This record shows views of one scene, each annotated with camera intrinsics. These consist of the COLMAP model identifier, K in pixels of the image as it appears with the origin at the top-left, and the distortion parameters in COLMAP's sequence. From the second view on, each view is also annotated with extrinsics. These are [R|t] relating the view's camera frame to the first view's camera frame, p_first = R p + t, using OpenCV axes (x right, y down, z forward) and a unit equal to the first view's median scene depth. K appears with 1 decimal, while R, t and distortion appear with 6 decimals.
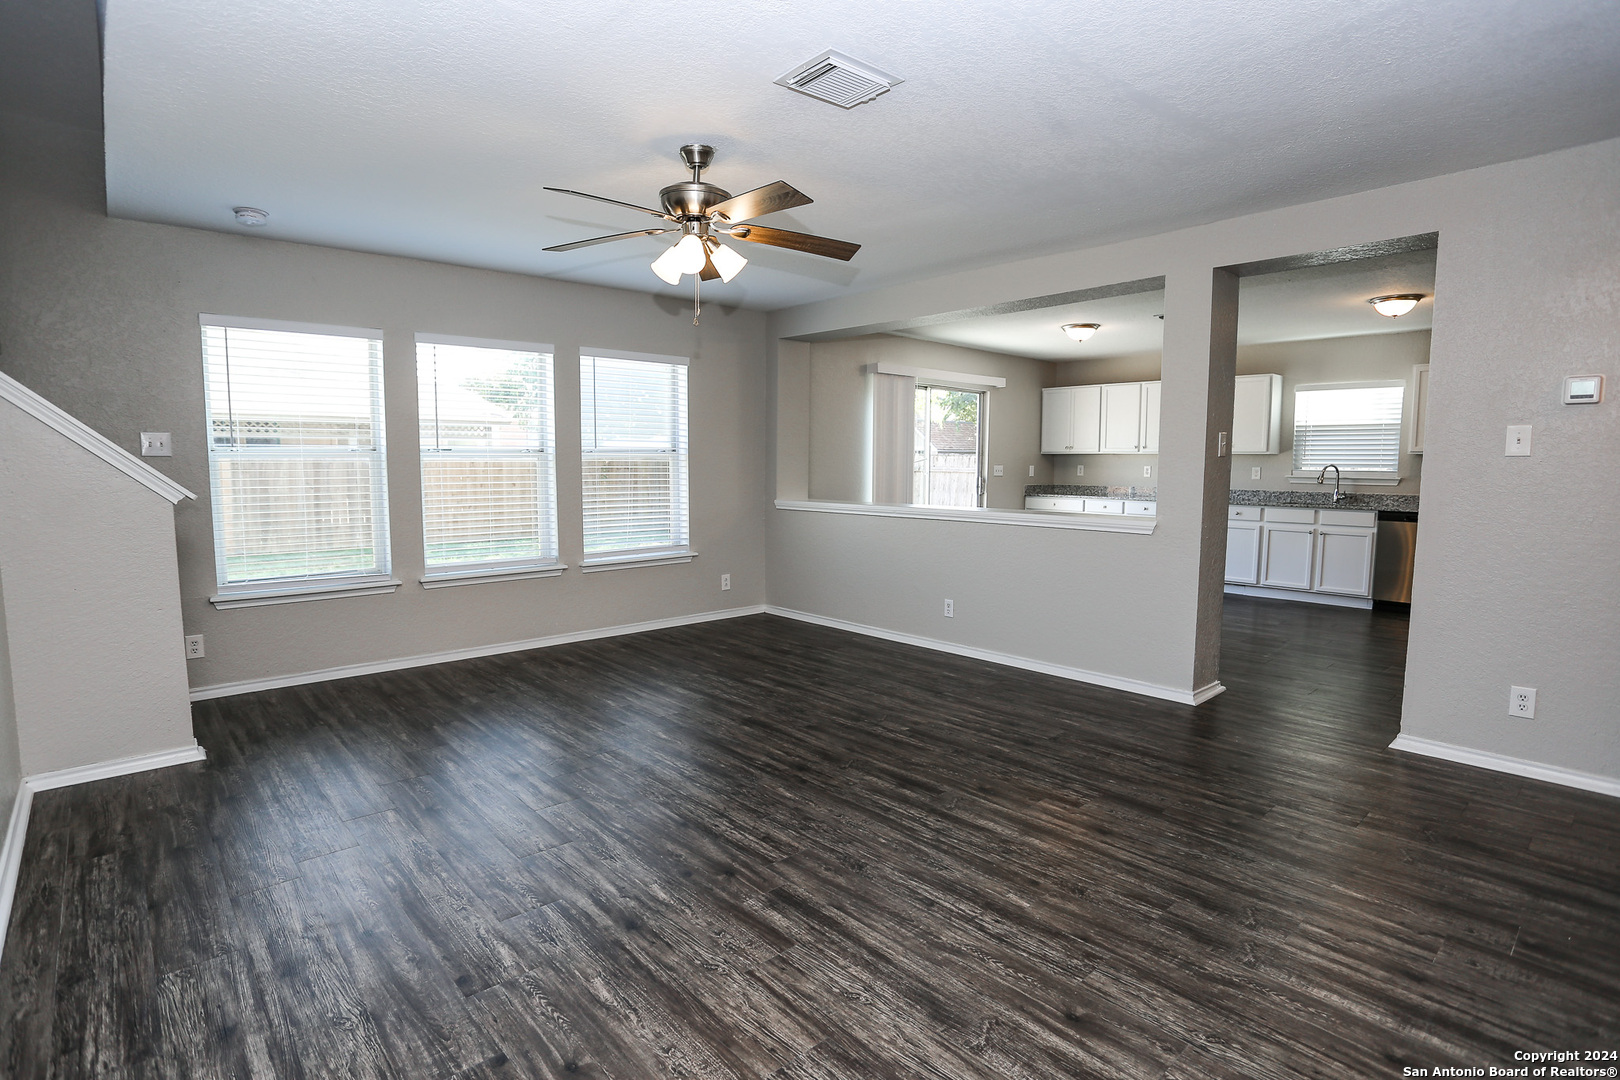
lens RADIAL K [[795.3, 0, 804.9], [0, 795.3, 543.5], [0, 0, 1]] dist [-0.069729, 0.028259]
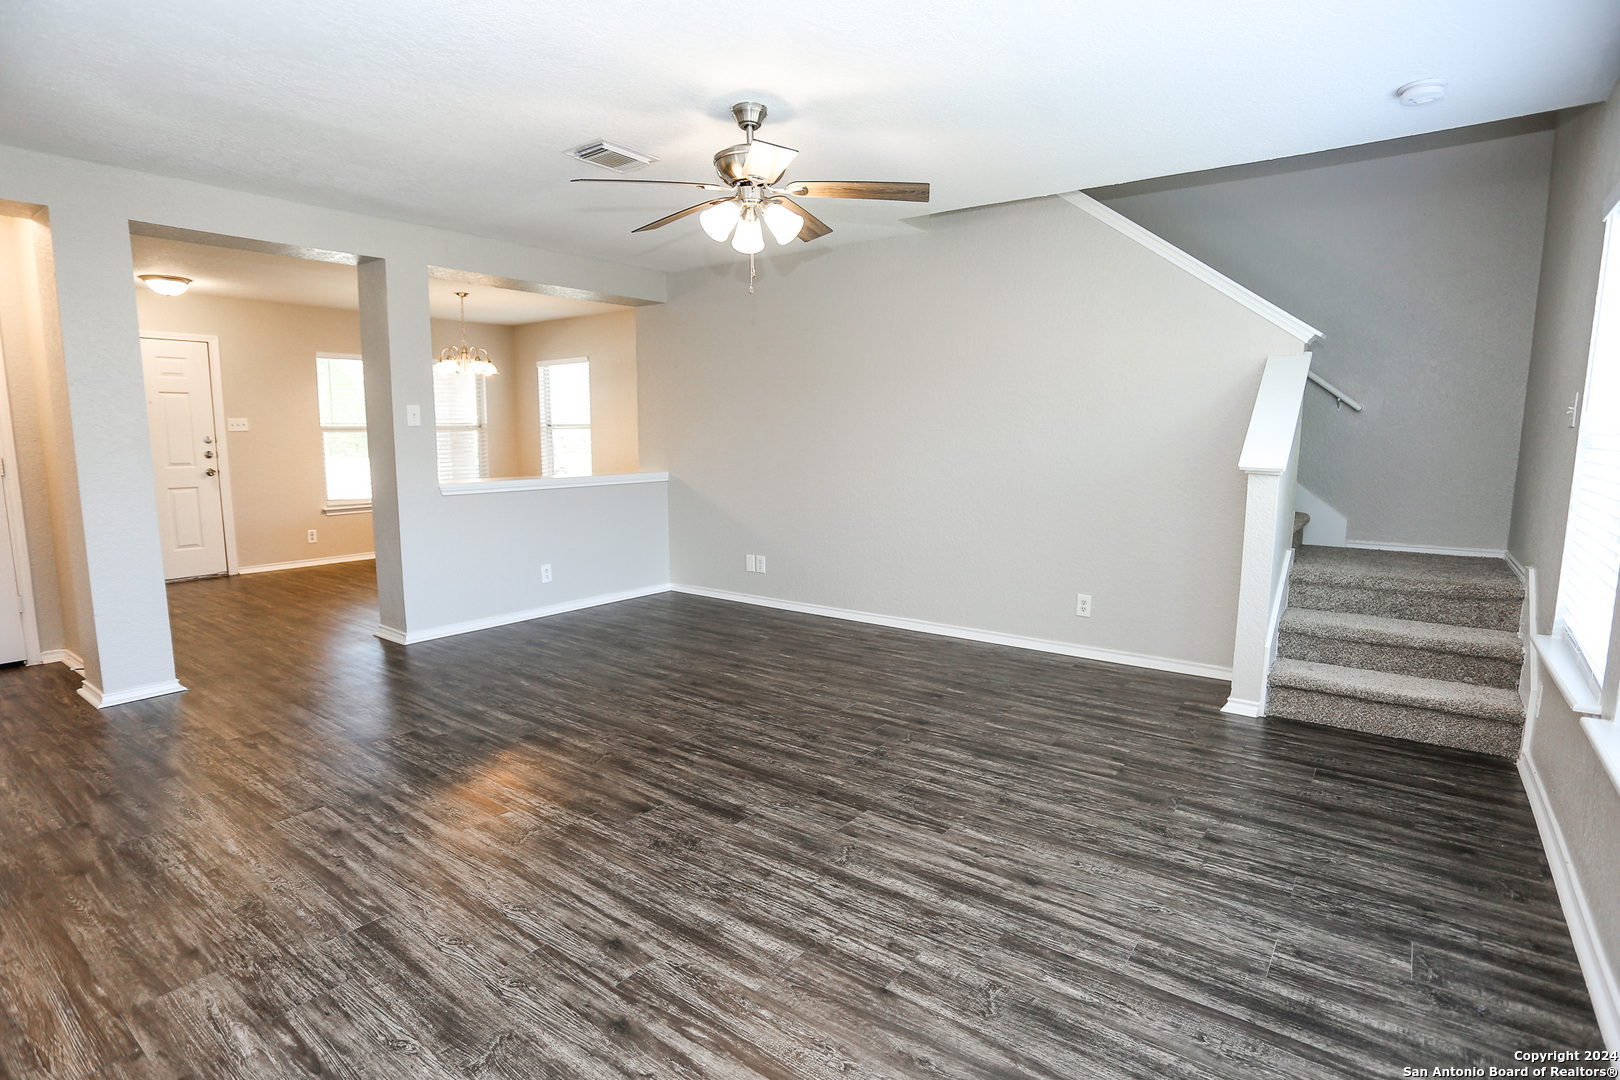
lens RADIAL K [[795.3, 0, 804.9], [0, 795.3, 543.5], [0, 0, 1]] dist [-0.069729, 0.028259]
pose [[-0.980312, 0.027499, -0.195533, -0.004129], [-0.020458, 0.970781, 0.239095, -0.193643], [0.196394, 0.238388, -0.951105, 1.853422]]
